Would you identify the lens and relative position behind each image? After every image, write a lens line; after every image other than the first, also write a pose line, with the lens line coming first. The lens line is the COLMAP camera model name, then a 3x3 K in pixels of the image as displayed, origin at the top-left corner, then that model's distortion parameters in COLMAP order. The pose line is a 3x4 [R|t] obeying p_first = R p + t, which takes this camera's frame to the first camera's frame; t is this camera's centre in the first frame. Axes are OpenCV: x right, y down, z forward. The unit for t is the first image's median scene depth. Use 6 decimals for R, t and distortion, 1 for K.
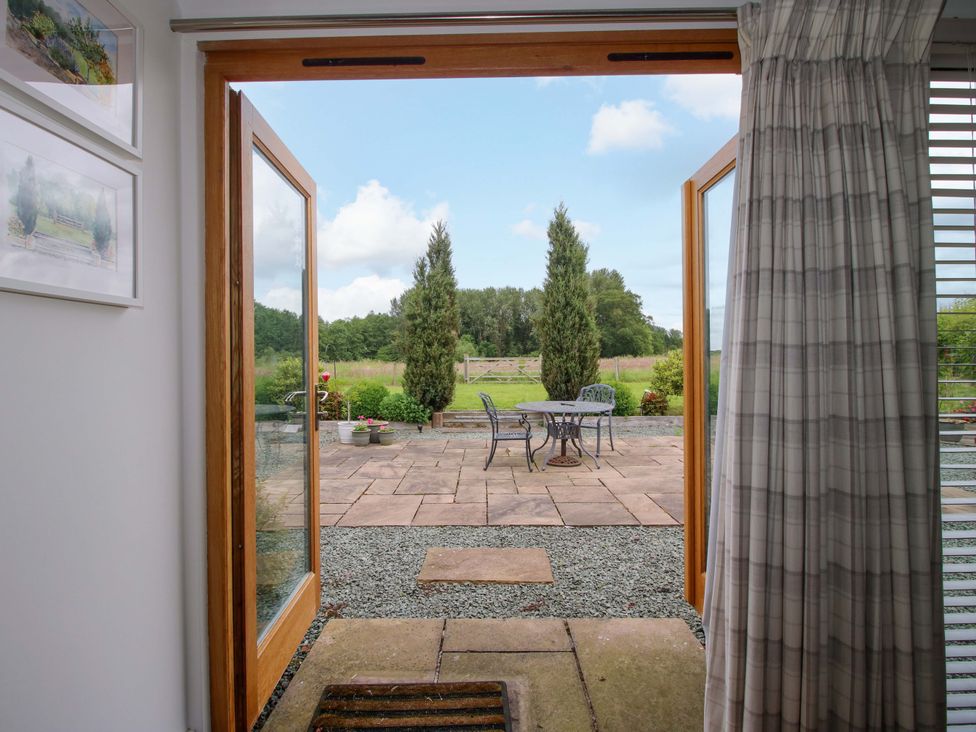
lens RADIAL K [[511.1, 0, 484.9], [0, 511.1, 361.8], [0, 0, 1]] dist [0.000963, -0.014562]
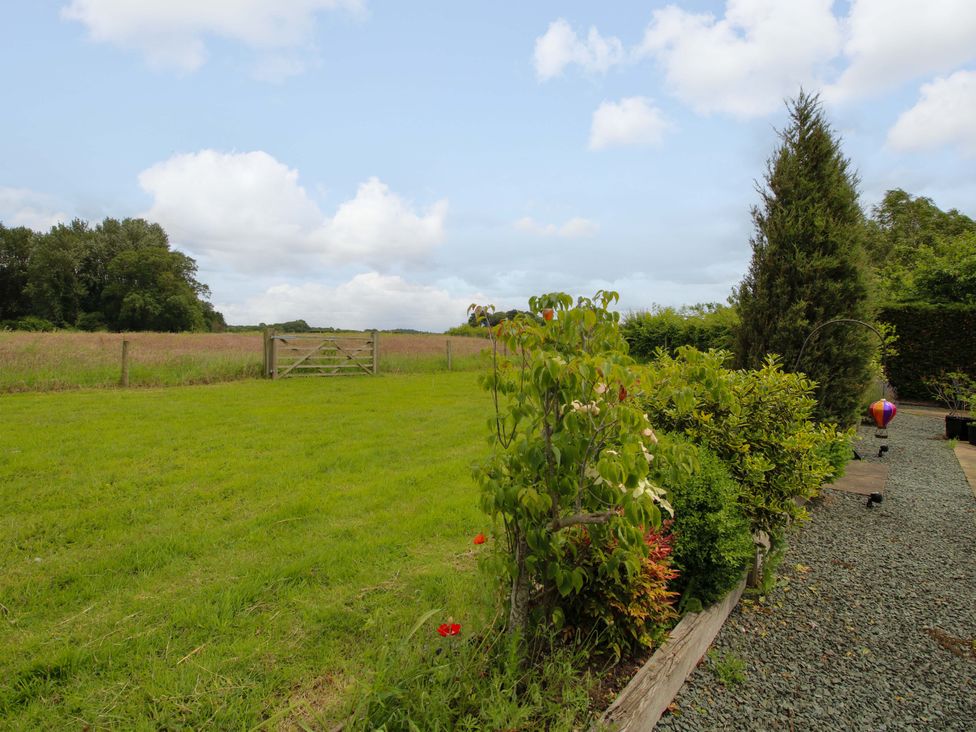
lens RADIAL K [[511.1, 0, 484.9], [0, 511.1, 361.8], [0, 0, 1]] dist [0.000963, -0.014562]
pose [[0.631698, -0.003604, 0.775206, -0.737812], [-0.033048, 0.998955, 0.031574, -0.007805], [-0.774509, -0.045565, 0.630919, 0.958221]]
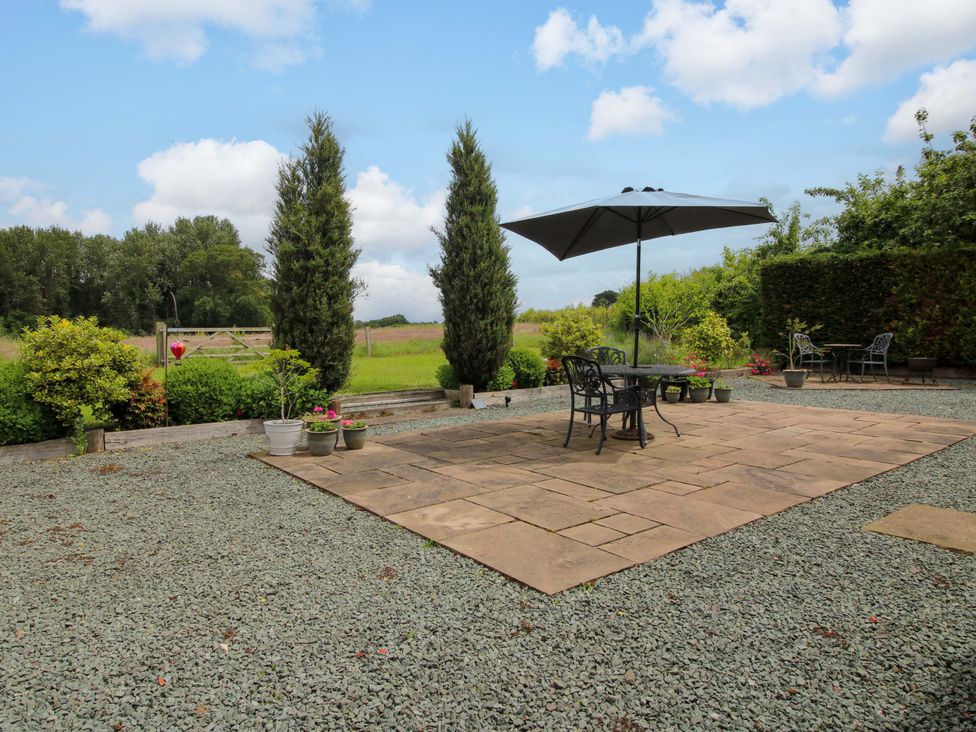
lens RADIAL K [[629.7, 0, 487.6], [0, 629.7, 355.3], [0, 0, 1]] dist [0.005530, 0.001708]
pose [[0.784486, -0.031263, 0.619358, -0.459130], [0.015763, 0.999411, 0.030482, 0.018648], [-0.619947, -0.014150, 0.784516, 0.225146]]
